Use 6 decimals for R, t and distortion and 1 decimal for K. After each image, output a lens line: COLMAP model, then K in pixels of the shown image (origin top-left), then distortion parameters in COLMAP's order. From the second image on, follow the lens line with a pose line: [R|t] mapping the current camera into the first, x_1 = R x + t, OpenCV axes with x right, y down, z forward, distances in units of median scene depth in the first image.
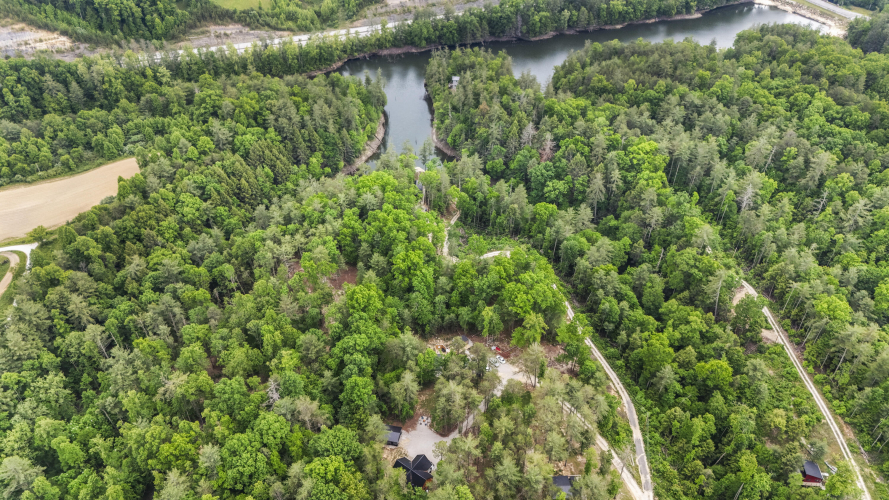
lens RADIAL K [[644.0, 0, 444.5], [0, 644.0, 250.0], [0, 0, 1]] dist [0.002858, -0.003566]
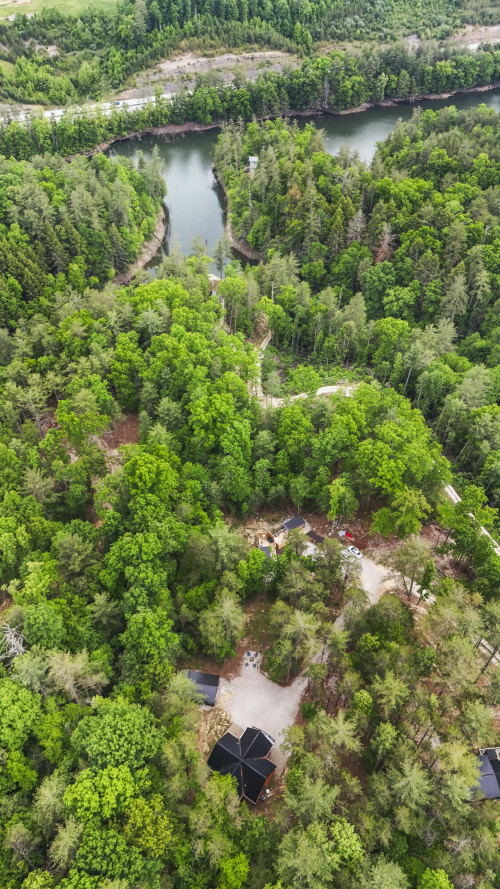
lens RADIAL K [[644.0, 0, 250.0], [0, 644.0, 444.5], [0, 0, 1]] dist [0.002858, -0.003566]
pose [[0.999024, -0.028380, 0.033849, -0.032762], [0.024040, 0.992192, 0.122384, -0.022809], [-0.037058, -0.121451, 0.991905, 0.247851]]
